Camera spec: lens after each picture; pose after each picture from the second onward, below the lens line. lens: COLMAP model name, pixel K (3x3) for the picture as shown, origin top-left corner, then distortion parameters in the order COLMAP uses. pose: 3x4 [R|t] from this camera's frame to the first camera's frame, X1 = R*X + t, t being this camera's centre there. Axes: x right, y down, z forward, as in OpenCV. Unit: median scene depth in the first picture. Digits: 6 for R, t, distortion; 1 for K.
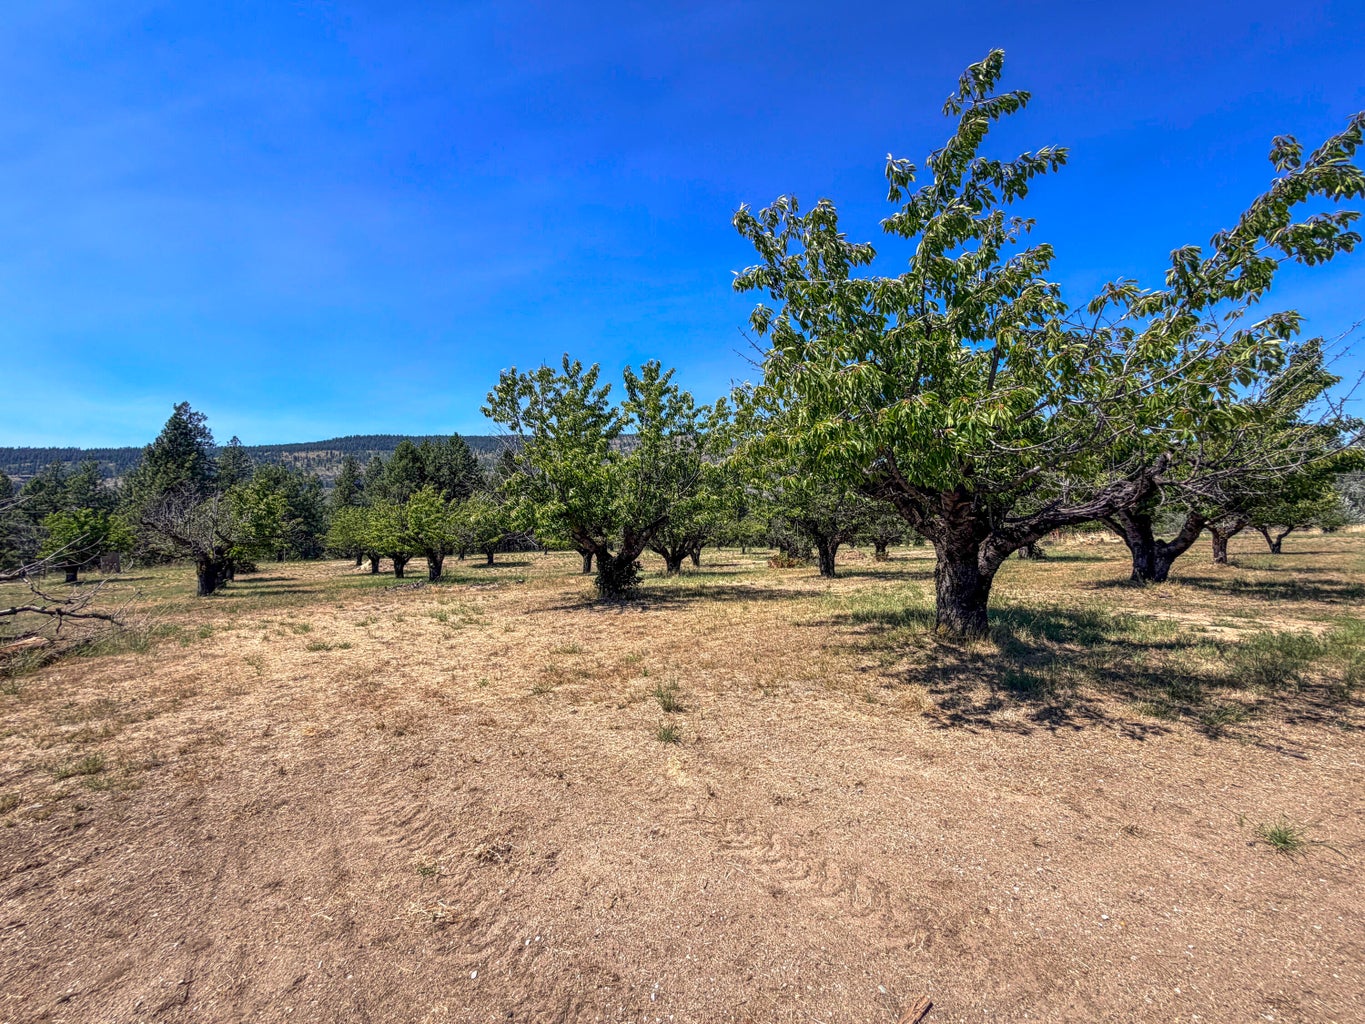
lens RADIAL K [[545.8, 0, 677.2], [0, 545.8, 516.3], [0, 0, 1]] dist [0.000052, 0.000379]
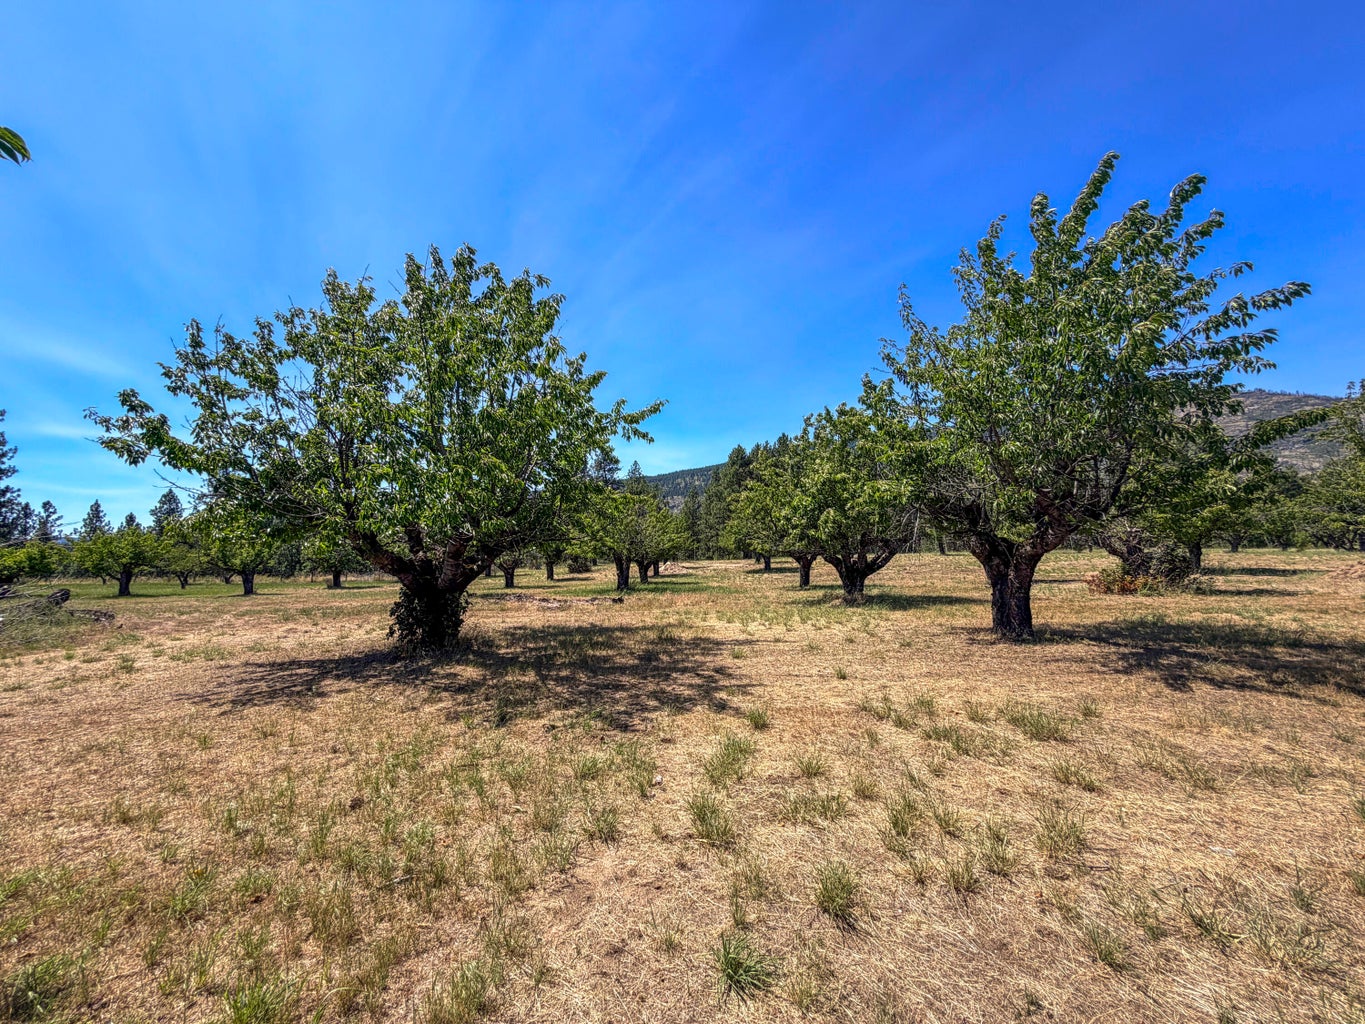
lens RADIAL K [[545.8, 0, 681.8], [0, 545.8, 525.3], [0, 0, 1]] dist [0.000052, 0.000379]
pose [[0.760775, -0.029938, -0.648324, 0.145774], [0.041560, 0.999133, 0.002631, 0.005749], [0.647683, -0.028946, 0.761360, 0.209040]]
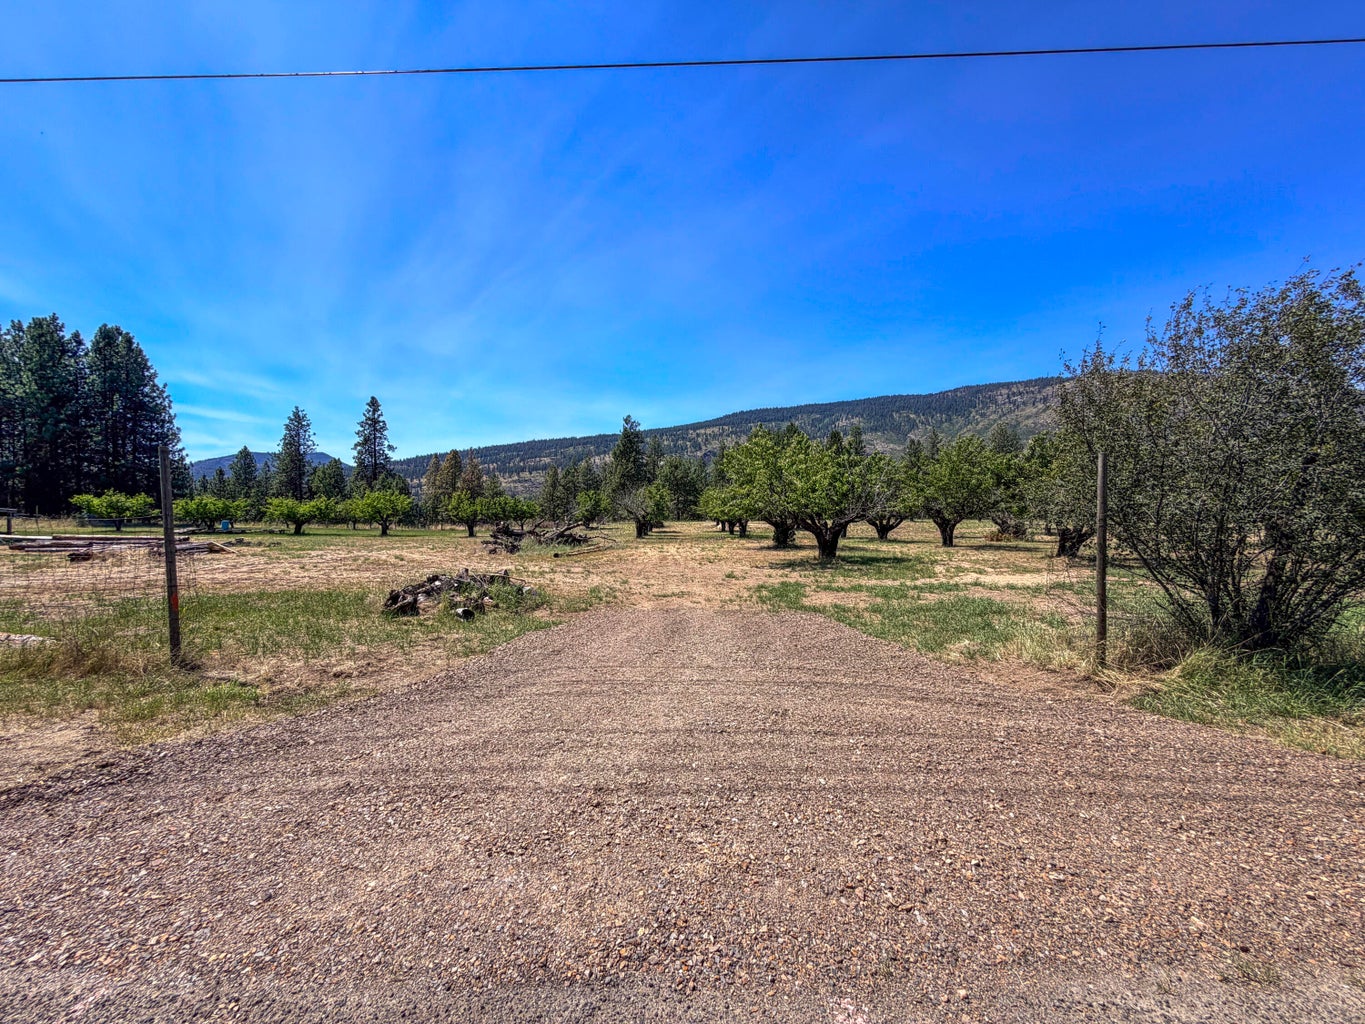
lens RADIAL K [[545.8, 0, 679.6], [0, 545.8, 523.3], [0, 0, 1]] dist [0.000052, 0.000379]
pose [[0.798885, 0.035294, -0.600448, 0.239576], [0.012335, 0.997106, 0.075020, -0.030551], [0.601358, -0.067339, 0.796137, -0.264478]]
